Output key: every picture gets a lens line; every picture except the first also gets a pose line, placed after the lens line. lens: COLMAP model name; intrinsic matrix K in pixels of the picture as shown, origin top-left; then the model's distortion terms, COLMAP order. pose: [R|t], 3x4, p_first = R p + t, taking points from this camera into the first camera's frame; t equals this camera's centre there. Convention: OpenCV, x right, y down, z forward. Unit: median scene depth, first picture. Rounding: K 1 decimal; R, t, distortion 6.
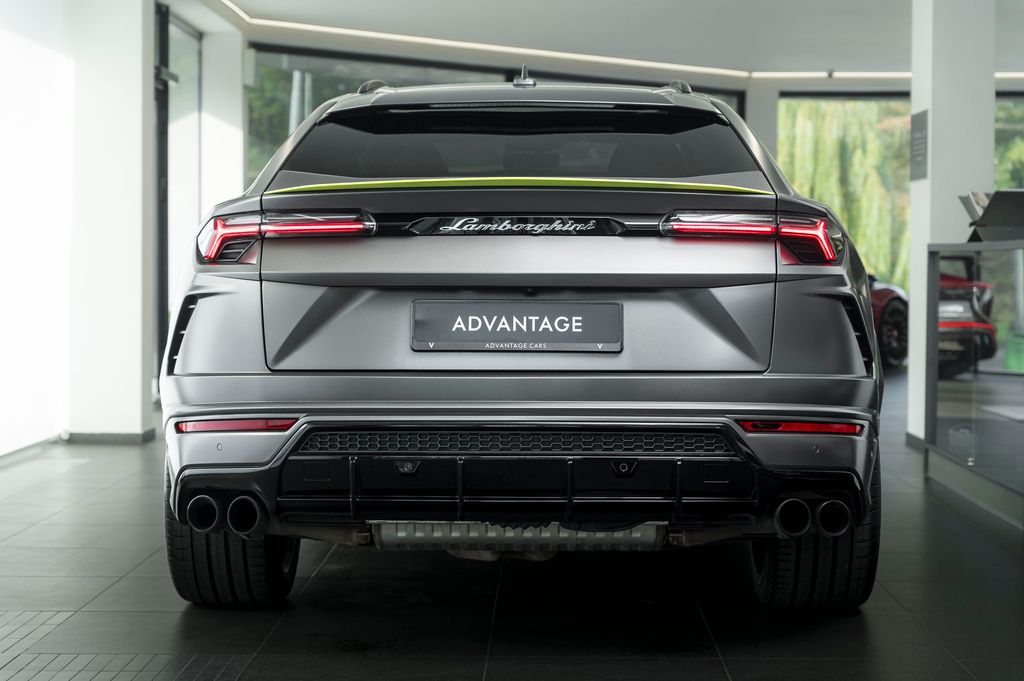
lens RADIAL K [[2078.9, 0, 511.8], [0, 2078.9, 342.8], [0, 0, 1]] dist [0.035562, 0.000000]
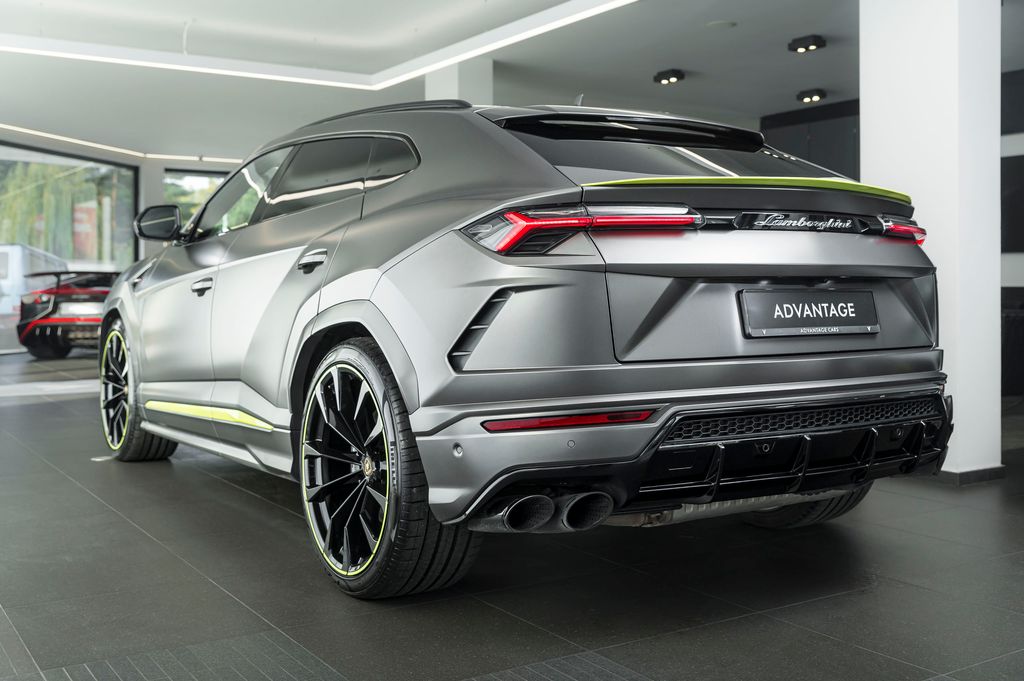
lens RADIAL K [[1103.7, 0, 512.1], [0, 1103.7, 333.4], [0, 0, 1]] dist [0.019158, 0.000000]
pose [[0.802826, -0.030121, 0.595452, -0.479974], [0.027937, 0.999527, 0.012896, -0.008965], [-0.595559, 0.006282, 0.803287, 0.620023]]
